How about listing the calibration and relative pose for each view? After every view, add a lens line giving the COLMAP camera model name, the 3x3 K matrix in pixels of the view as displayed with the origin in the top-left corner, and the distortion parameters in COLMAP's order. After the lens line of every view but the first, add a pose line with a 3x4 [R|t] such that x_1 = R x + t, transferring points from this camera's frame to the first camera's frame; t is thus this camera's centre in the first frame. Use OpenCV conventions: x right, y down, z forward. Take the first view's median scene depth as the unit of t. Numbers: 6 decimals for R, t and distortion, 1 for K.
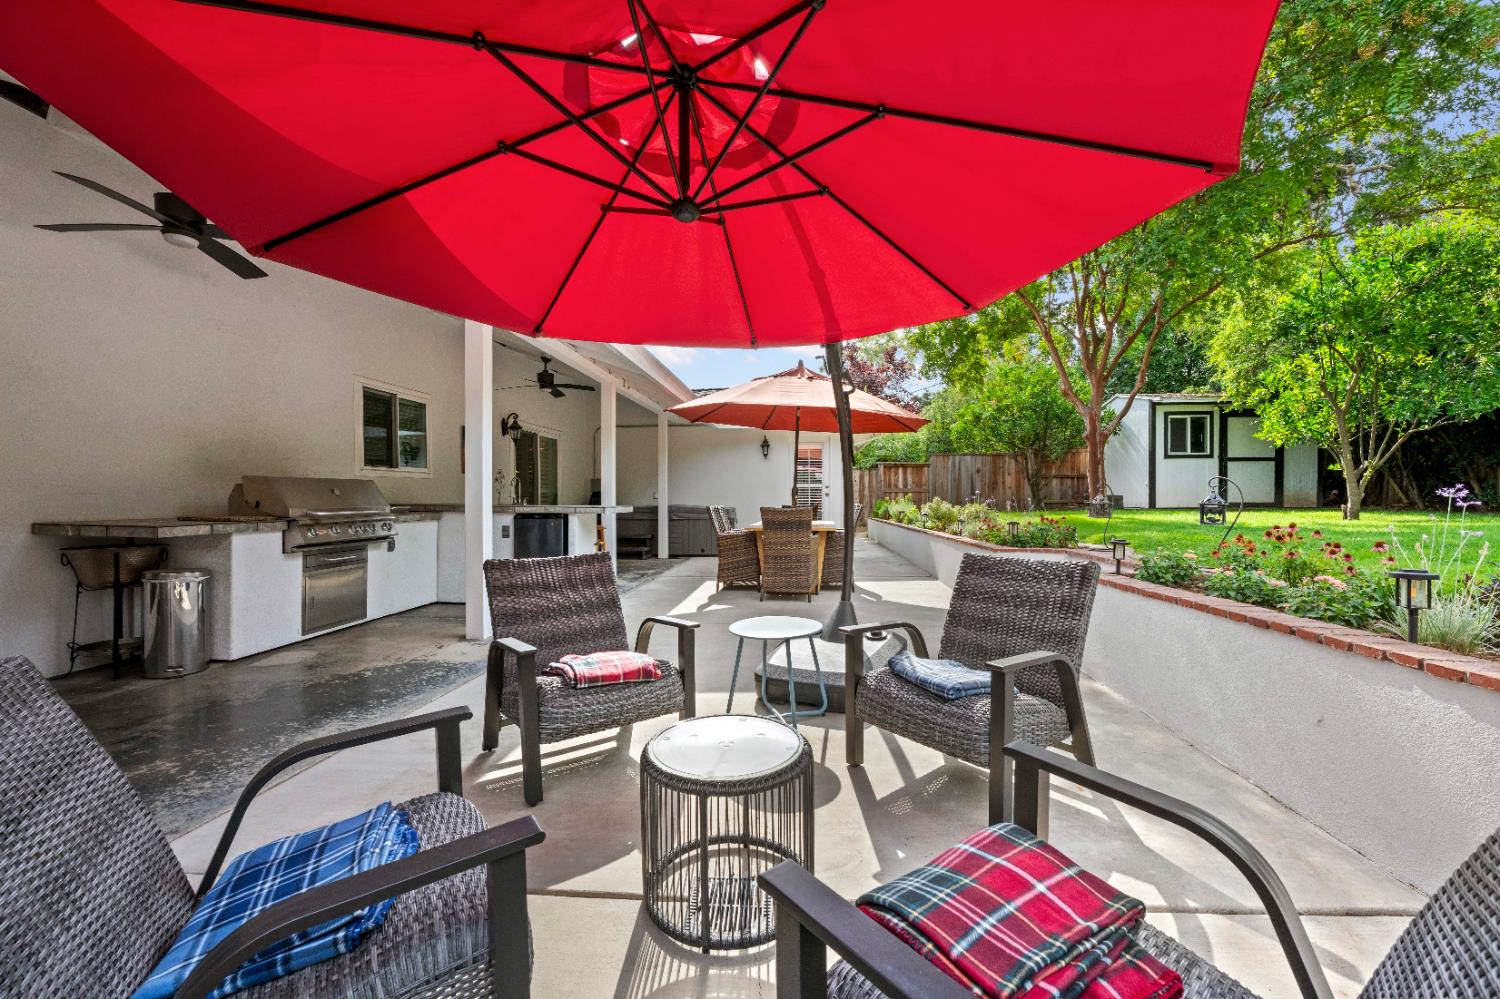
lens RADIAL K [[606.5, 0, 753.8], [0, 606.5, 501.1], [0, 0, 1]] dist [0.000120, -0.000459]
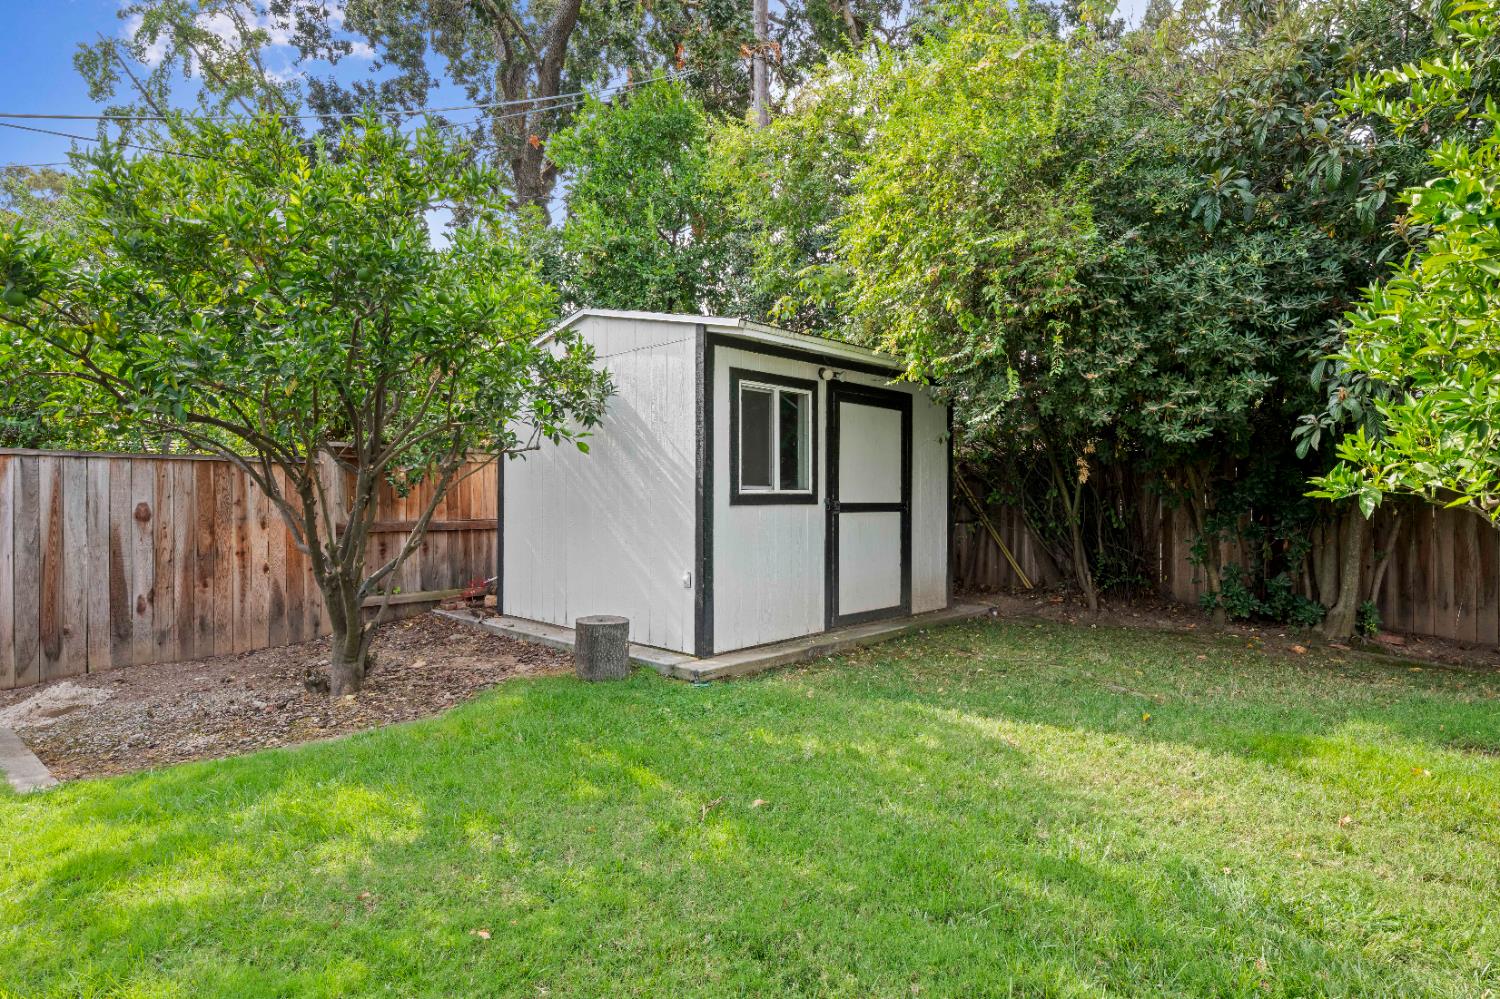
lens RADIAL K [[783.1, 0, 751.1], [0, 783.1, 502.7], [0, 0, 1]] dist [0.001114, 0.000174]
pose [[0.626904, -0.001398, 0.779096, 0.342313], [0.002519, 0.999997, -0.000232, -0.071062], [-0.779093, 0.002107, 0.626905, 0.715474]]
